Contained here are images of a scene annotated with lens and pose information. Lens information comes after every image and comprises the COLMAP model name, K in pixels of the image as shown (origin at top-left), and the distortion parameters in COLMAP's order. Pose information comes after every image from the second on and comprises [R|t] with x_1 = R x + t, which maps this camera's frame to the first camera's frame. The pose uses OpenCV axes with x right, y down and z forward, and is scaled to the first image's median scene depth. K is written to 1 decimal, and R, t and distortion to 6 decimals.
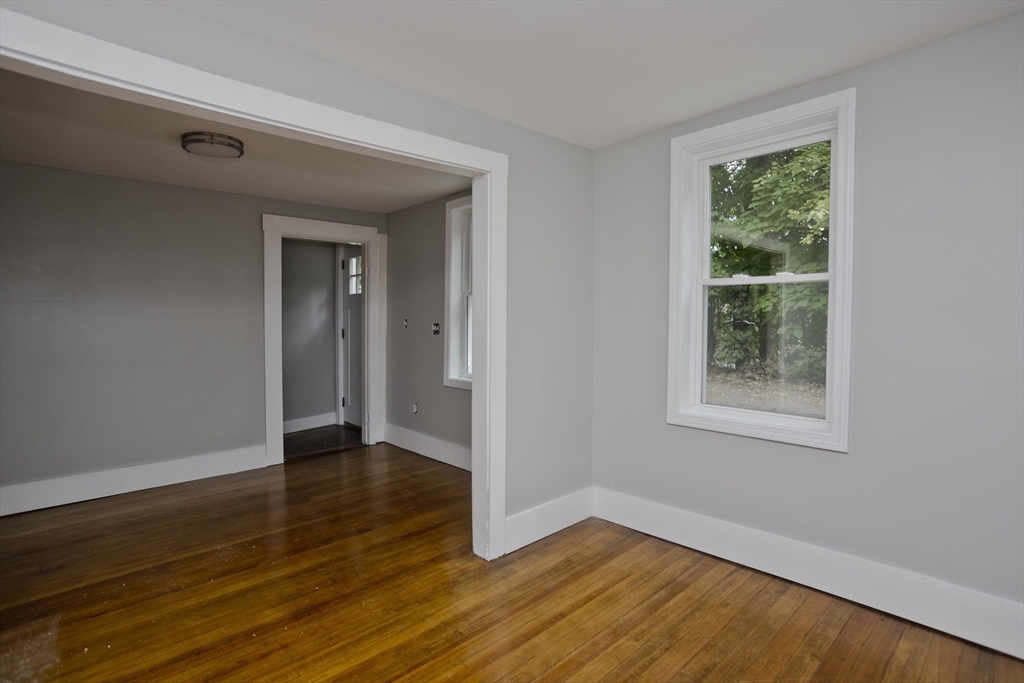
lens RADIAL K [[492.6, 0, 513.0], [0, 492.6, 340.2], [0, 0, 1]] dist [-0.037813, 0.015443]
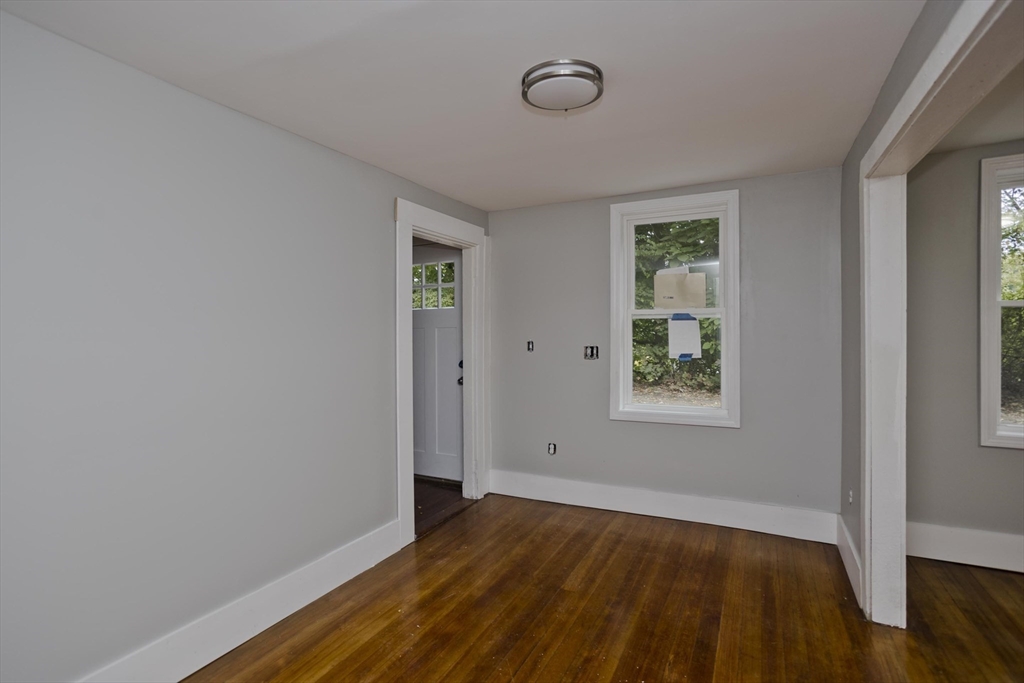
lens RADIAL K [[492.6, 0, 511.1], [0, 492.6, 338.5], [0, 0, 1]] dist [-0.037813, 0.015443]
pose [[0.943793, -0.006443, 0.330475, -1.078931], [0.018265, 0.999299, -0.032682, -0.038979], [-0.330032, 0.036882, 0.943249, 0.473960]]
